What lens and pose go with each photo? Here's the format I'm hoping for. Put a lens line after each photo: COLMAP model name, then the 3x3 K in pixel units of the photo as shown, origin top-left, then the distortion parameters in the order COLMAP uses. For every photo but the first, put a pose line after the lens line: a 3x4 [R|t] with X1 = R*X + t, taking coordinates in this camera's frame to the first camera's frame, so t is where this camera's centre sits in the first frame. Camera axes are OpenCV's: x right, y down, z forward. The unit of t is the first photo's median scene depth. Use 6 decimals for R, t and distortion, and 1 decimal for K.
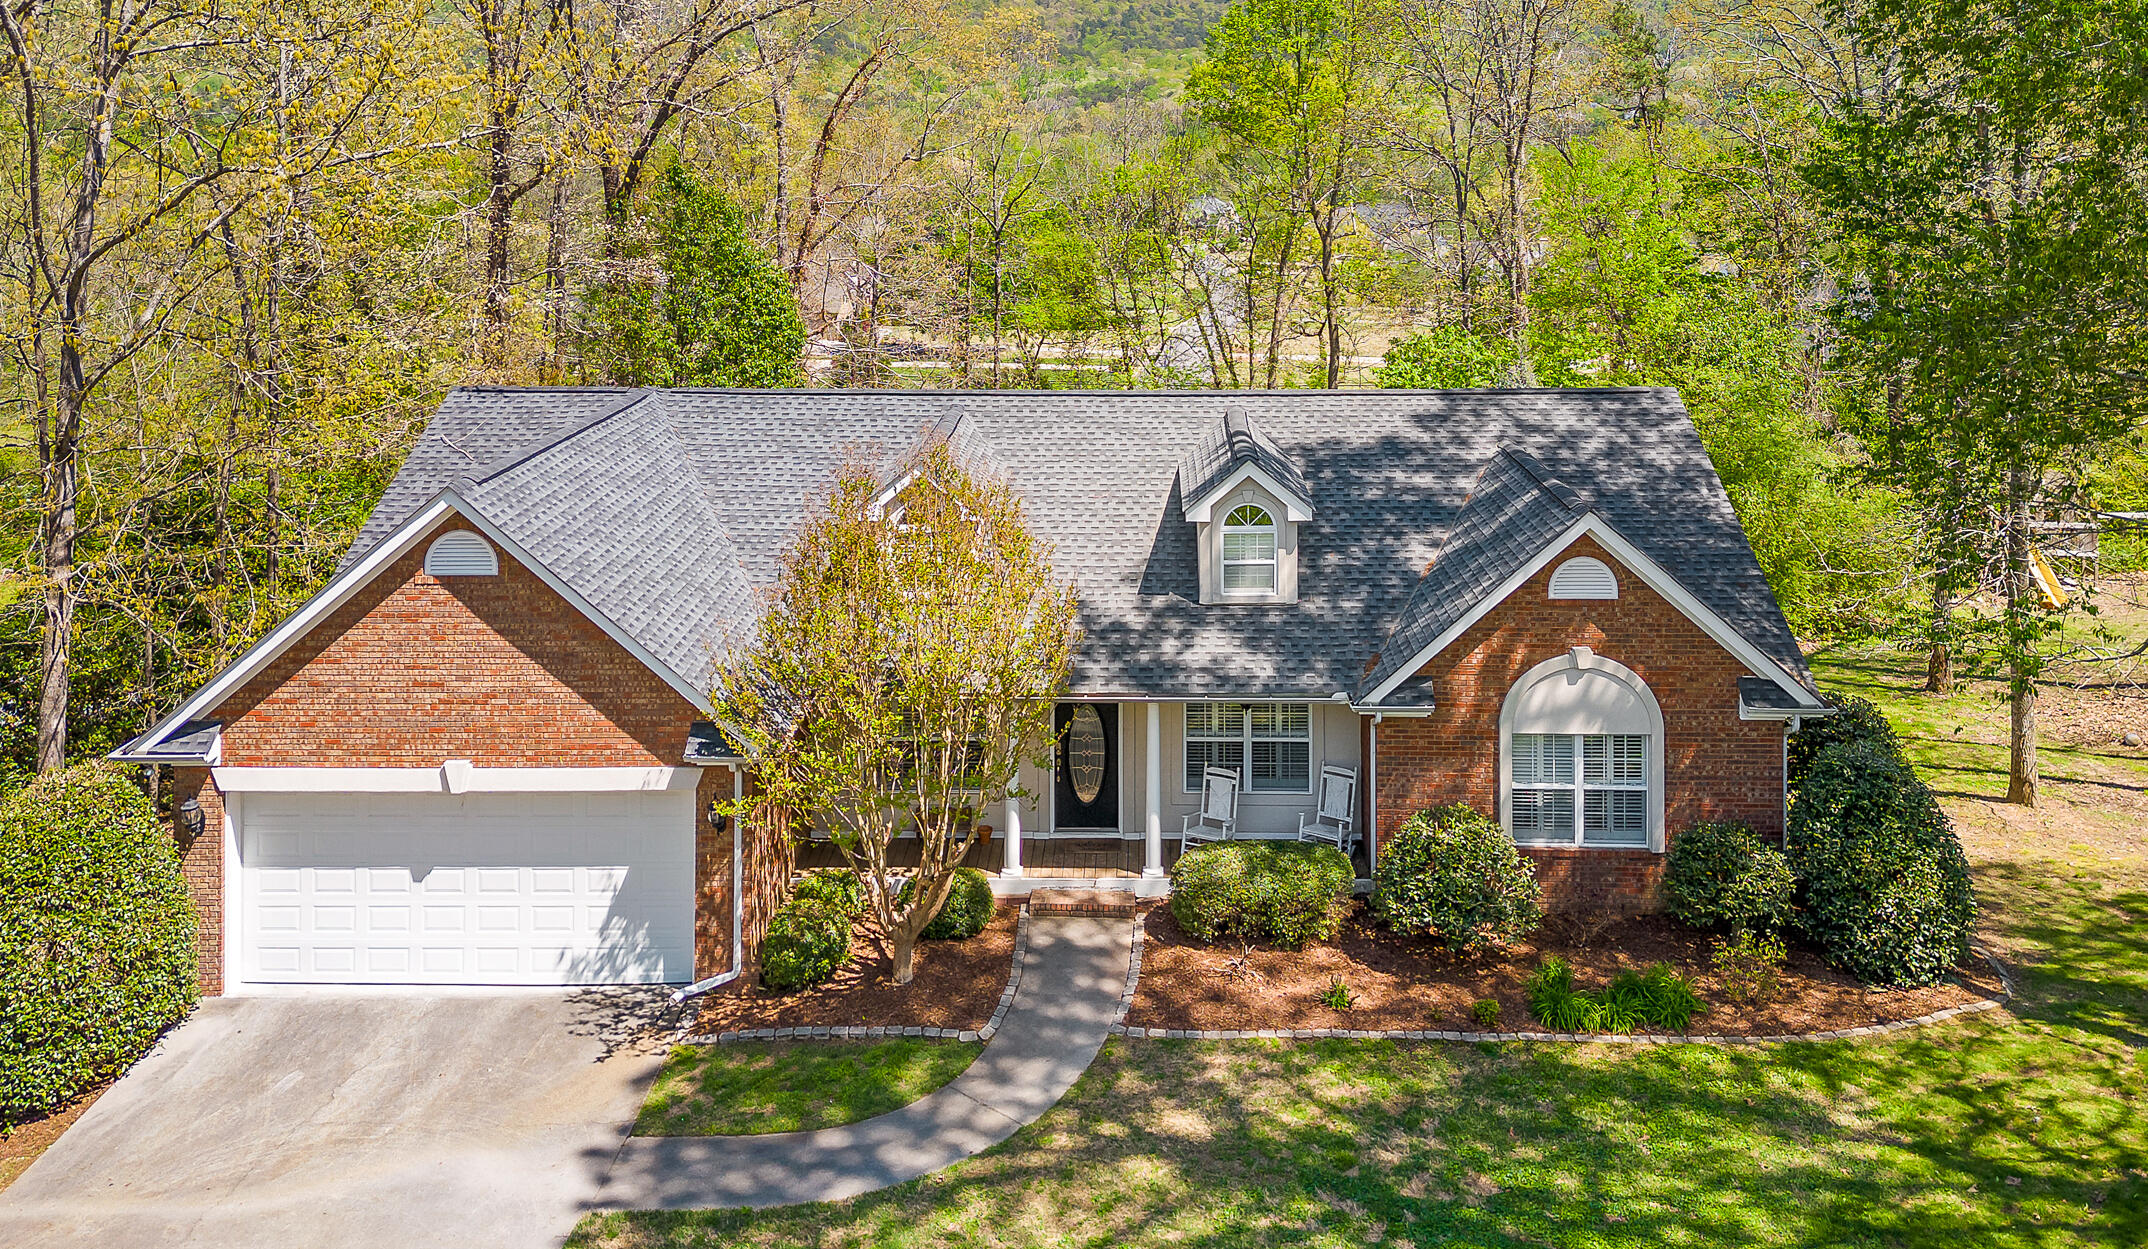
lens RADIAL K [[1684.5, 0, 1152.6], [0, 1684.5, 256.1], [0, 0, 1]] dist [0.013996, -0.000305]
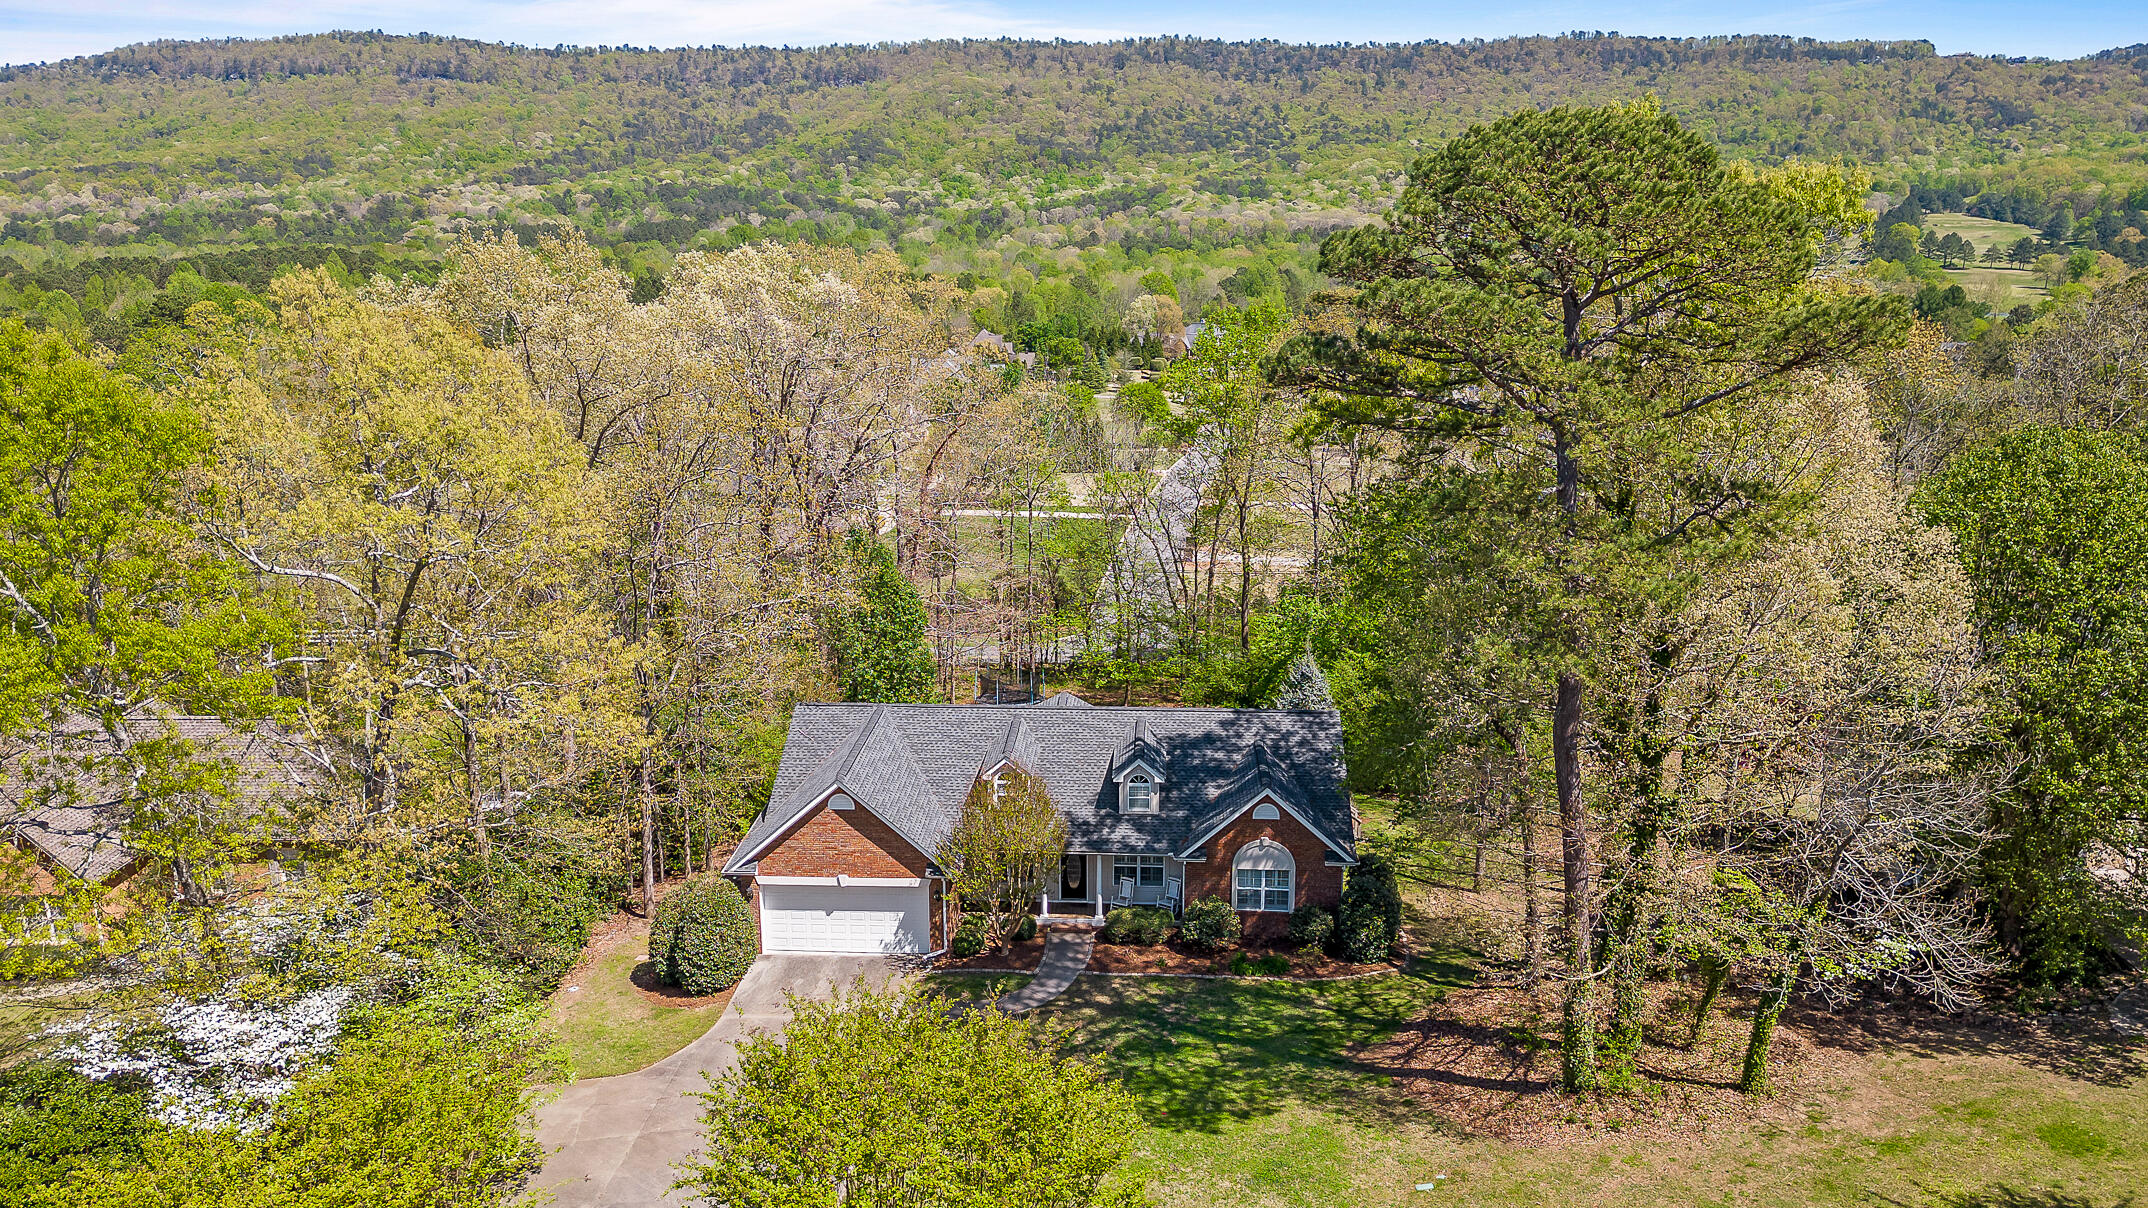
lens RADIAL K [[1520.8, 0, 1072.5], [0, 1520.8, 630.7], [0, 0, 1]] dist [0.065279, -0.062806]
pose [[0.998196, 0.006535, -0.059675, 0.105532], [0.004849, 0.982031, 0.188655, -0.552913], [0.059836, -0.188604, 0.980229, -1.322931]]
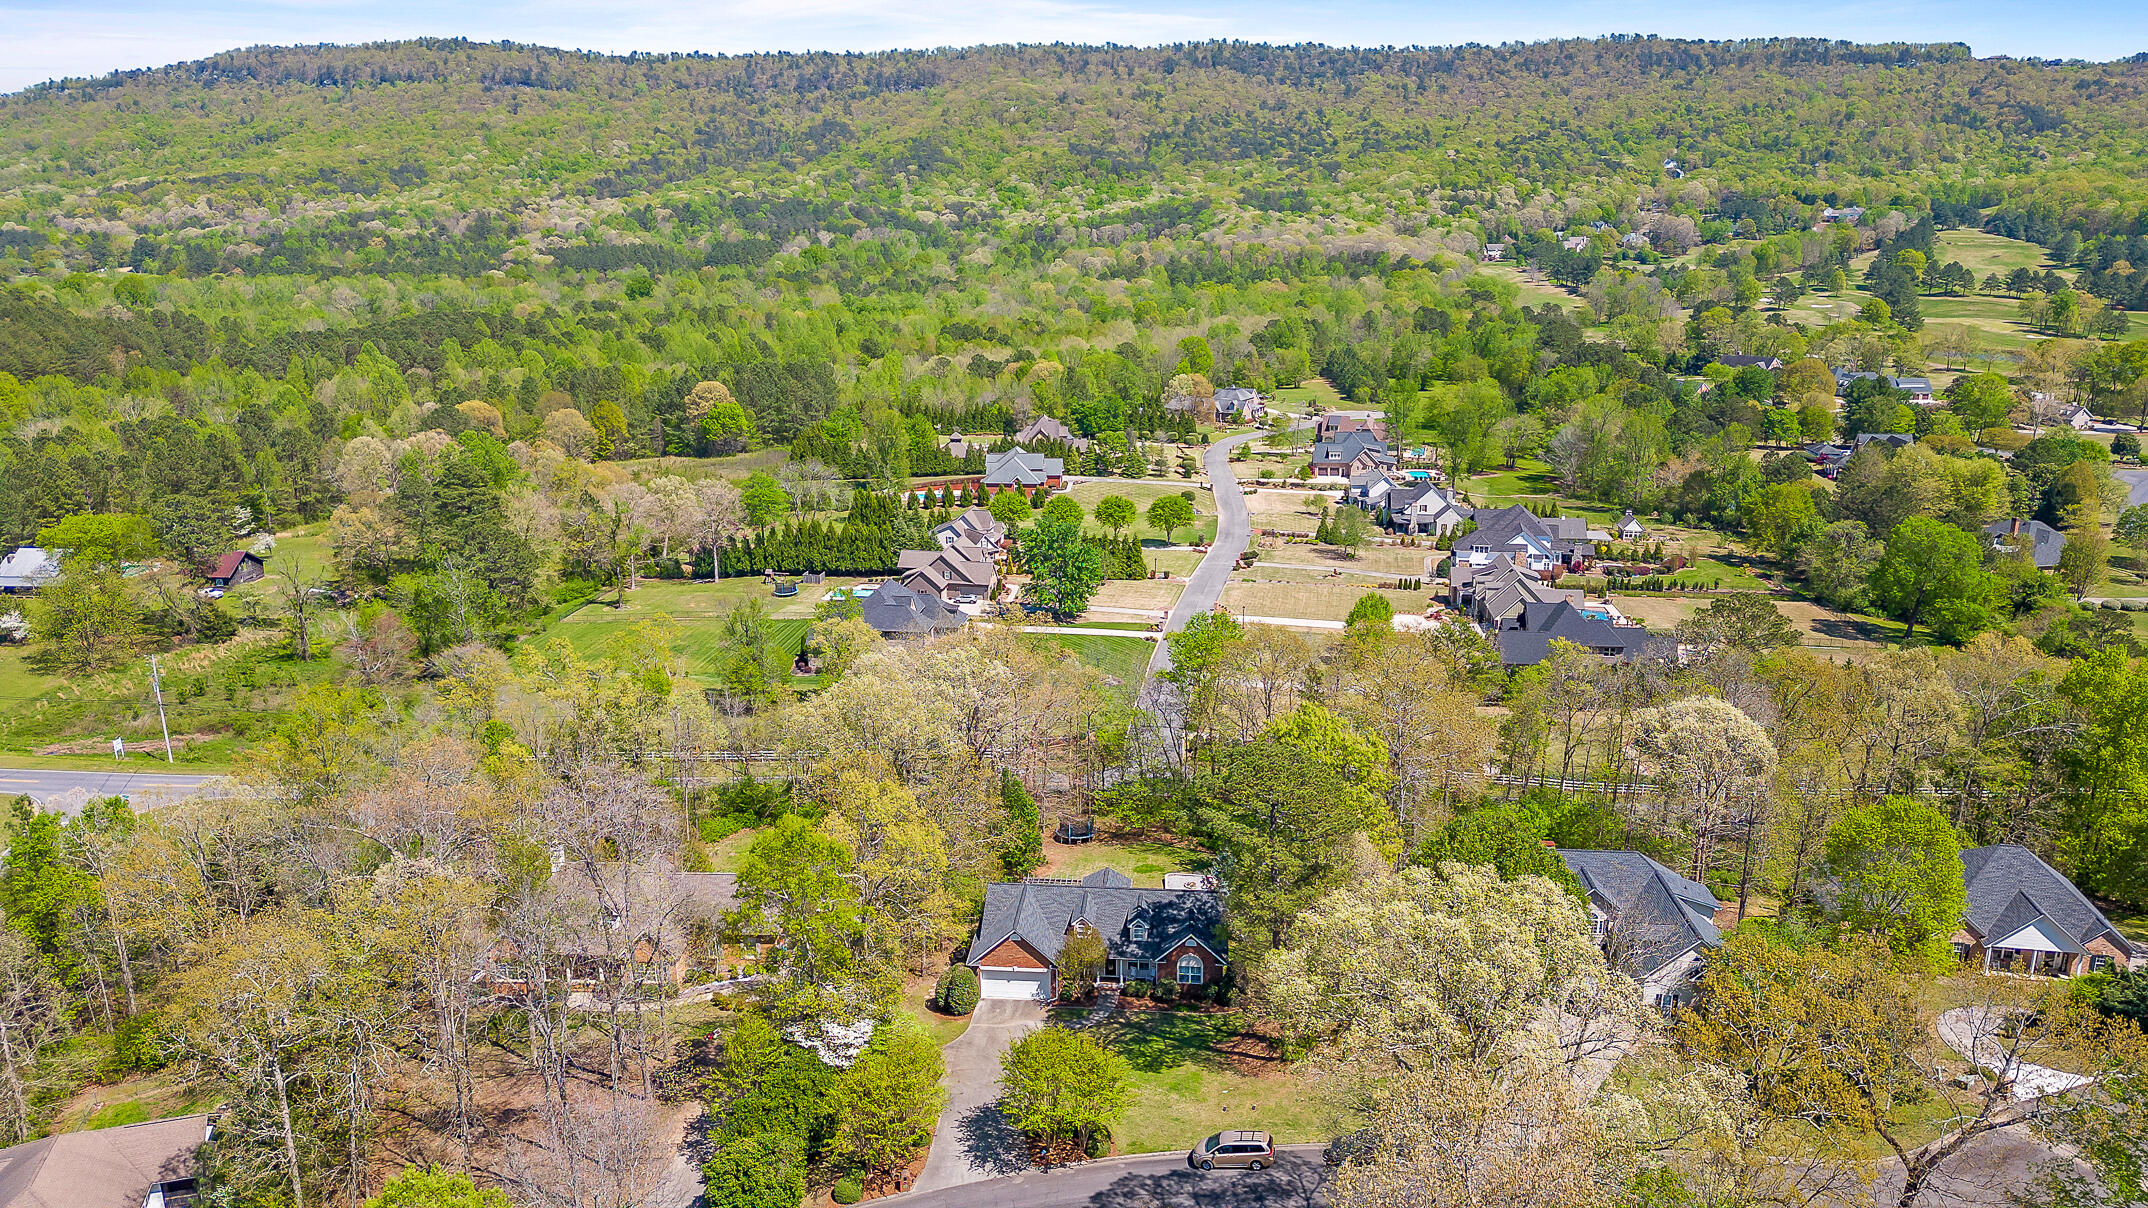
lens RADIAL K [[1520.8, 0, 1072.1], [0, 1520.8, 625.0], [0, 0, 1]] dist [0.065279, -0.062806]
pose [[0.995820, 0.016622, -0.089815, 0.325705], [0.002377, 0.978253, 0.207400, -2.244932], [0.091309, -0.206747, 0.974124, -4.519885]]
